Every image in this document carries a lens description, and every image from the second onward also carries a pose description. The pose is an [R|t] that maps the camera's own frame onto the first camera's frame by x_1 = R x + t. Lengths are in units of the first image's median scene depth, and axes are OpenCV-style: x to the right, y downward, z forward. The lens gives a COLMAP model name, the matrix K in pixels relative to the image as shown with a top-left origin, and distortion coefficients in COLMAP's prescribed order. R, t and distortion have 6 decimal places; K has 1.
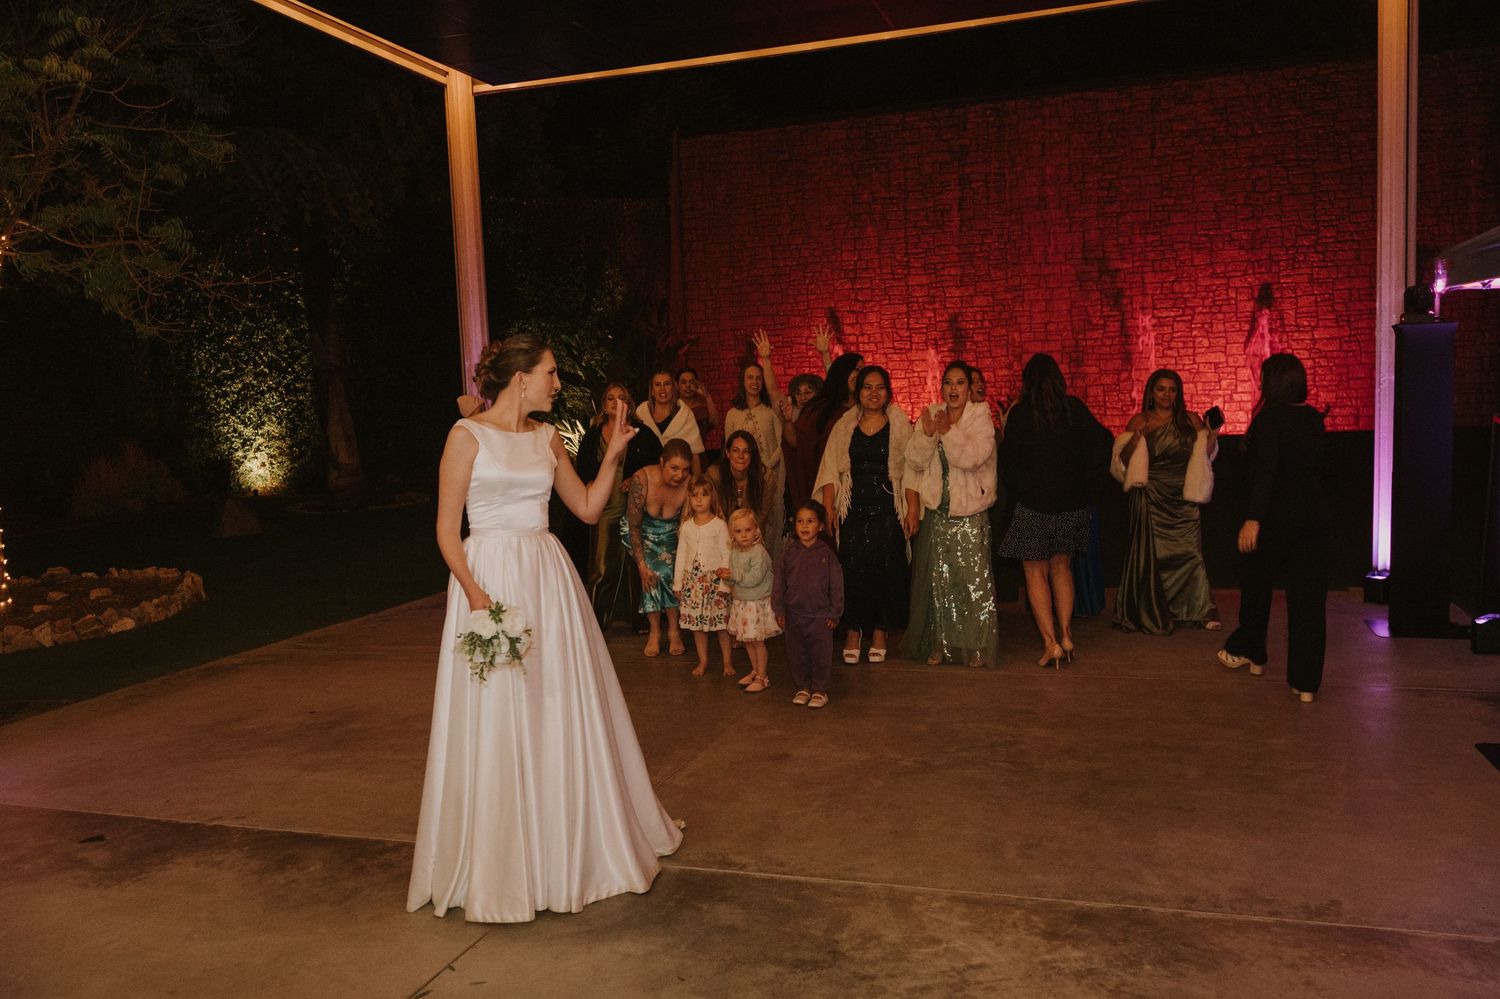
lens RADIAL K [[1195.0, 0, 750.0], [0, 1195.0, 499.5], [0, 0, 1]] dist [-0.003629, 0.001856]
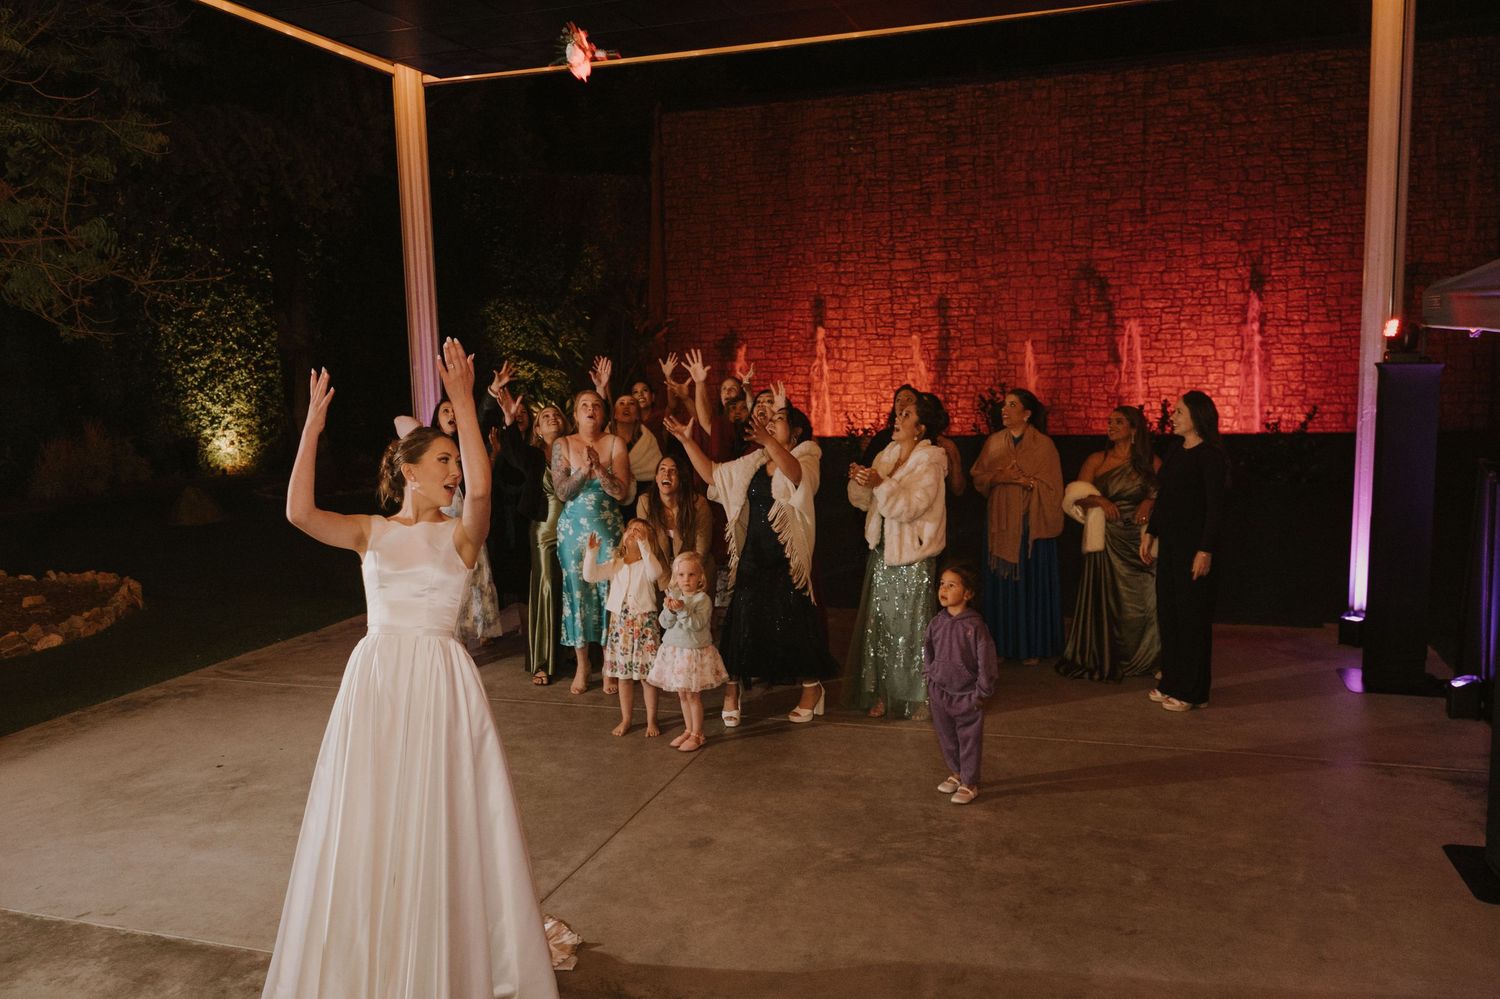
lens RADIAL K [[1195.0, 0, 750.0], [0, 1195.0, 499.5], [0, 0, 1]] dist [-0.003629, 0.001856]
pose [[0.999879, 0.014341, 0.005973, 0.013439], [-0.014514, 0.999447, 0.029914, -0.020376], [-0.005541, -0.029997, 0.999535, 0.018843]]
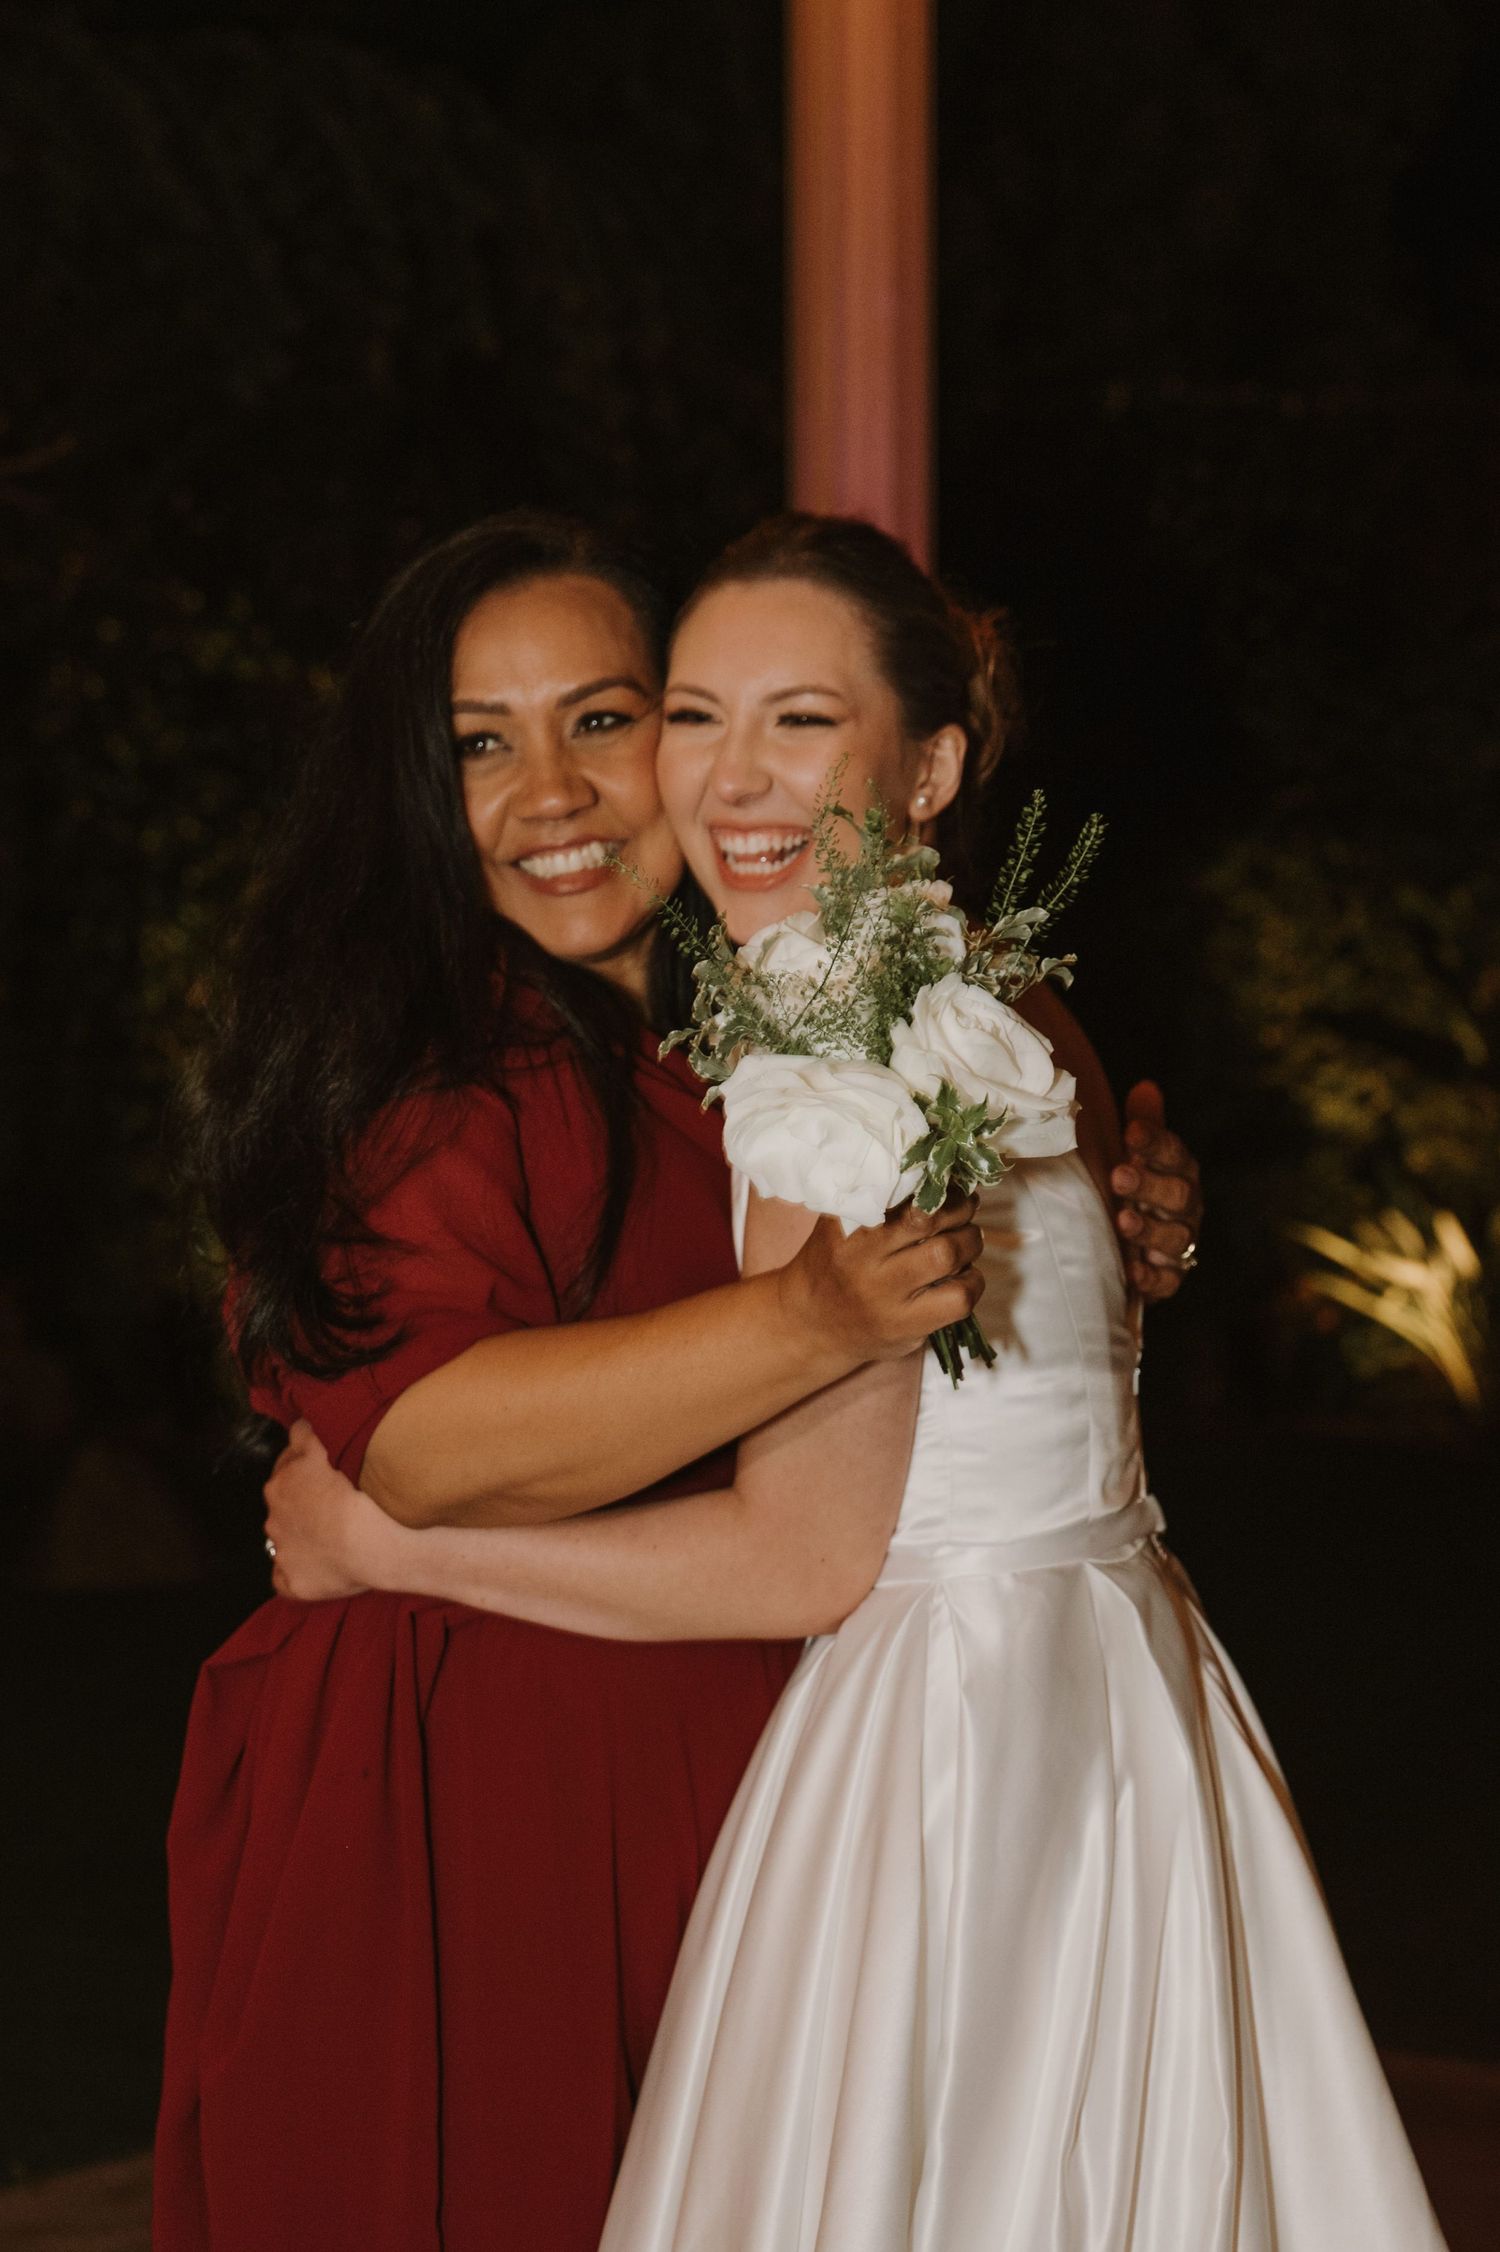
lens RADIAL K [[3733.3, 0, 750.0], [0, 3733.3, 1126.0], [0, 0, 1]] dist [-0.012003, -0.007838]
pose [[0.942325, 0.034250, -0.332941, -0.019347], [-0.065513, 0.994383, -0.083127, -0.009320], [0.328224, 0.100144, 0.939277, 0.205896]]
